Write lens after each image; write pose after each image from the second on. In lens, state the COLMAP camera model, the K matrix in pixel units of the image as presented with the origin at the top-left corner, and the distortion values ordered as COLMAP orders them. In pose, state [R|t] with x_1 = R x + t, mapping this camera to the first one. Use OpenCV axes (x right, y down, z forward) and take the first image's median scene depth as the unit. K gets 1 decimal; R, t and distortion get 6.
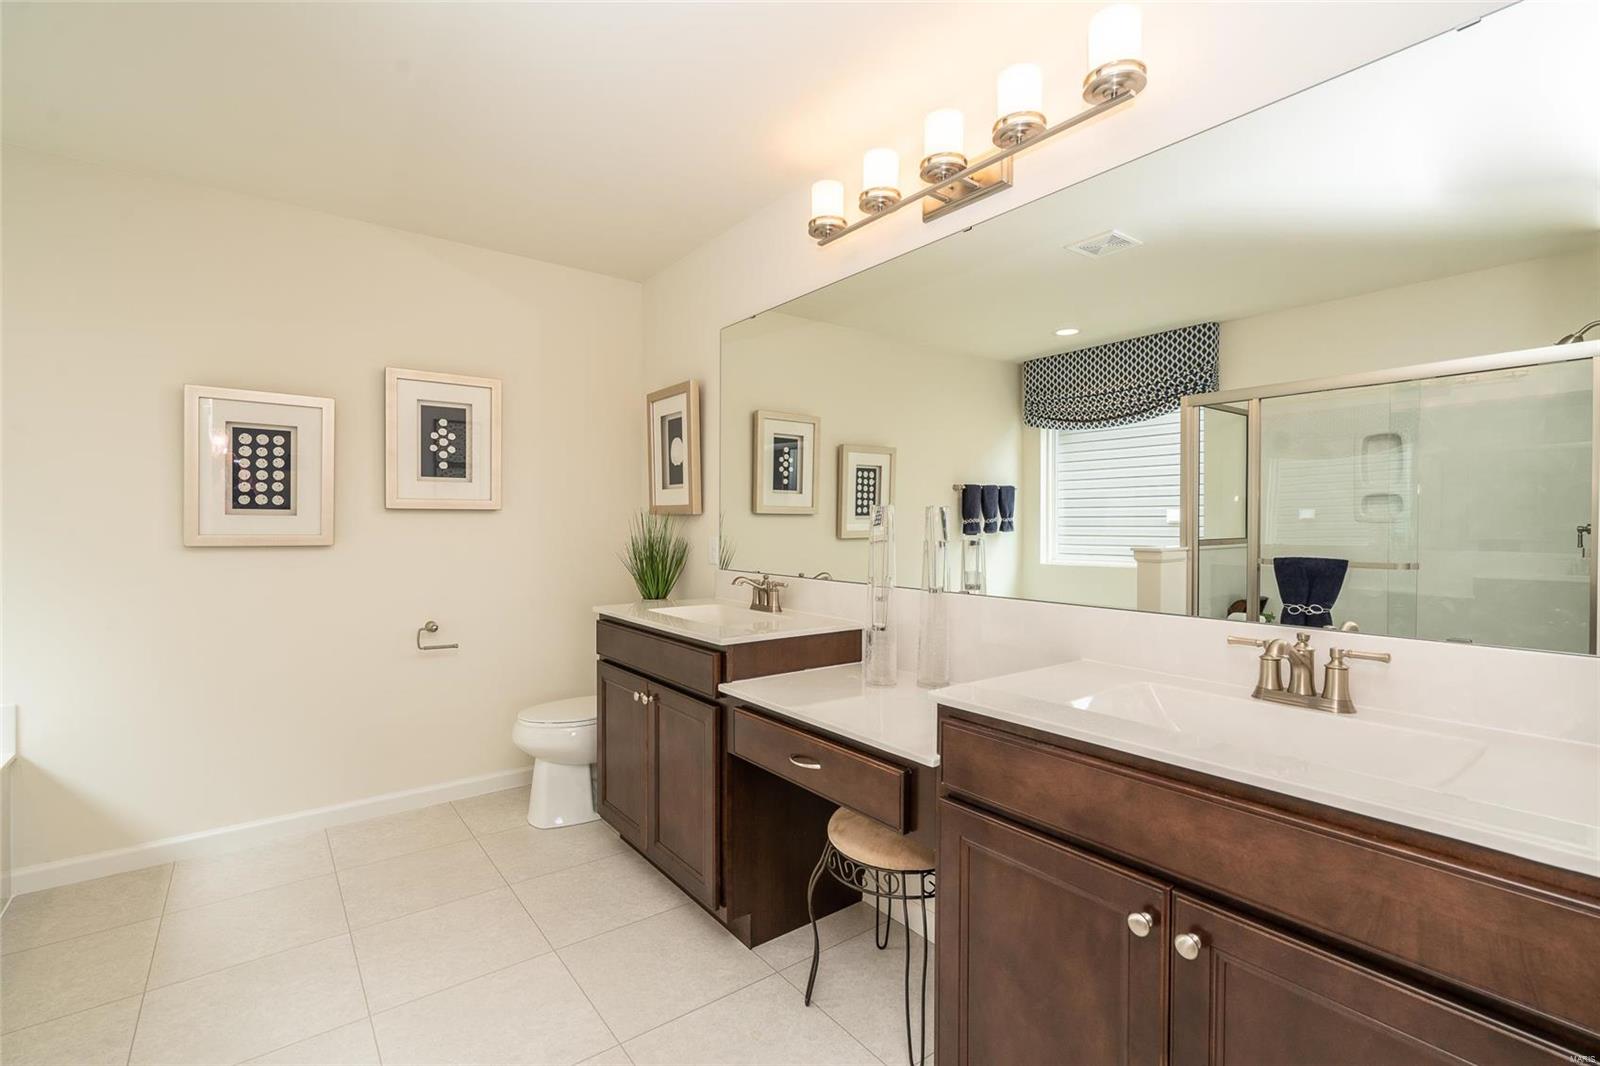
lens RADIAL K [[715.8, 0, 799.4], [0, 715.8, 530.3], [0, 0, 1]] dist [-0.005705, 0.001546]
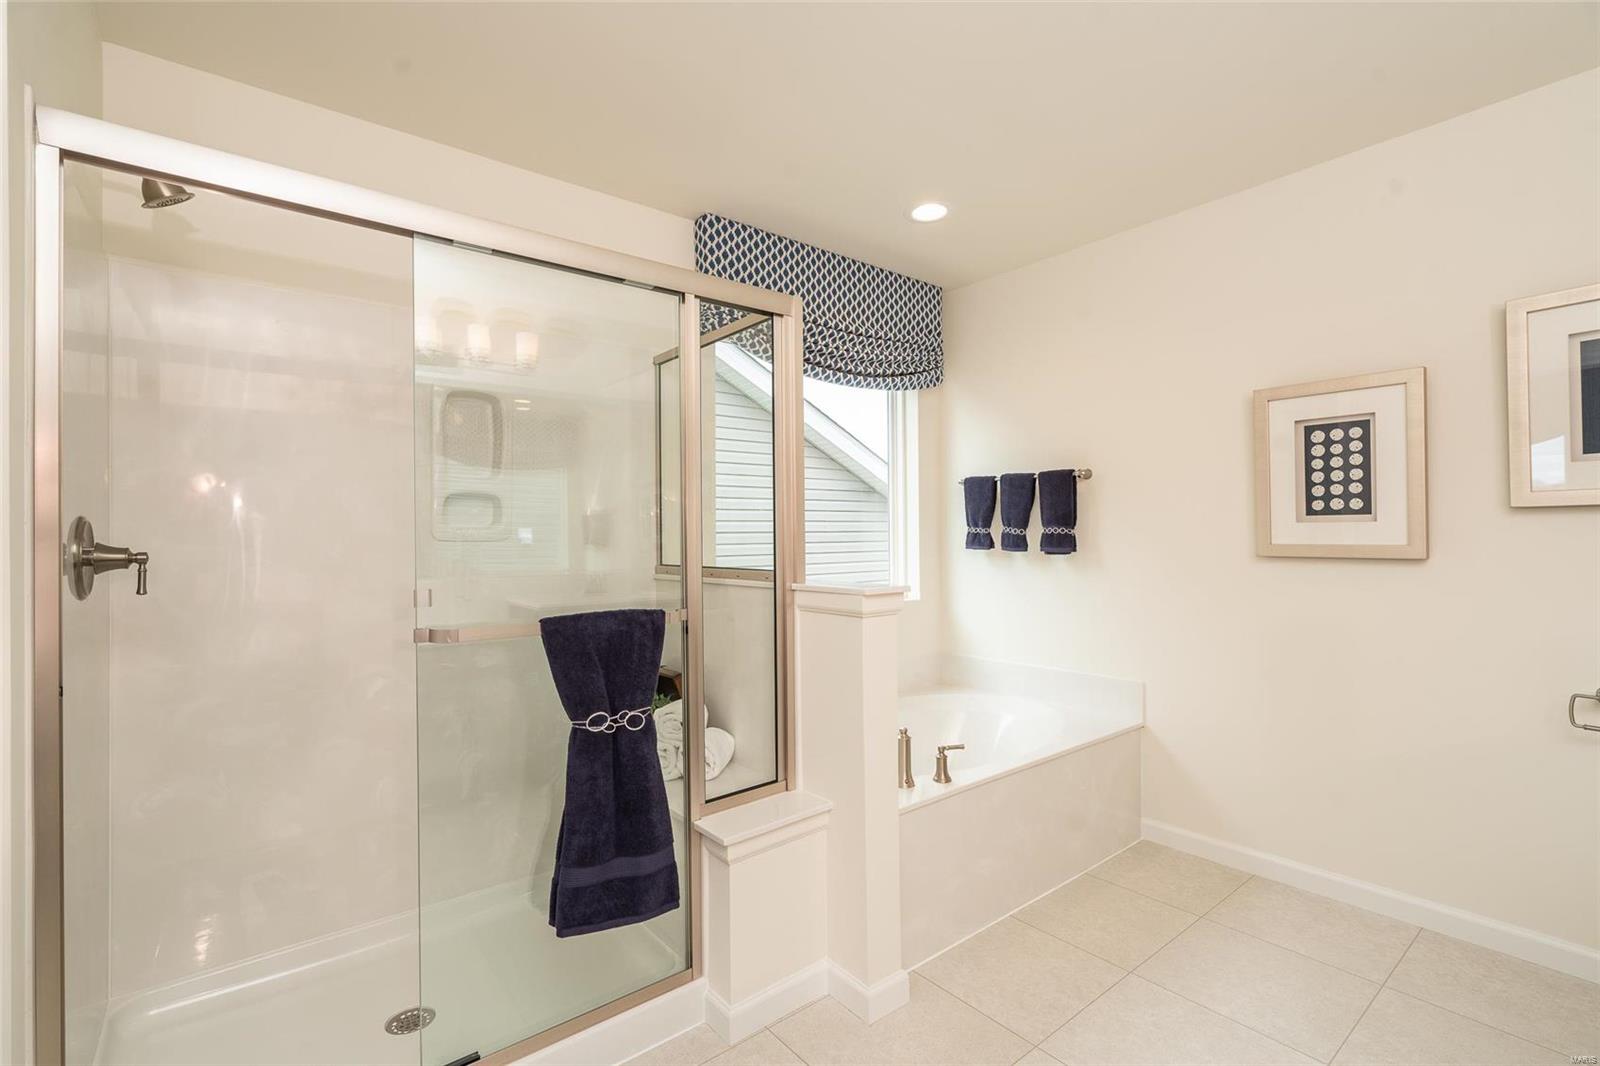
lens RADIAL K [[715.8, 0, 799.3], [0, 715.8, 530.9], [0, 0, 1]] dist [-0.005705, 0.001546]
pose [[0.018055, -0.010592, -0.999781, 0.100780], [0.001392, 0.999943, -0.010568, -0.001977], [0.999836, -0.001201, 0.018068, 0.329479]]
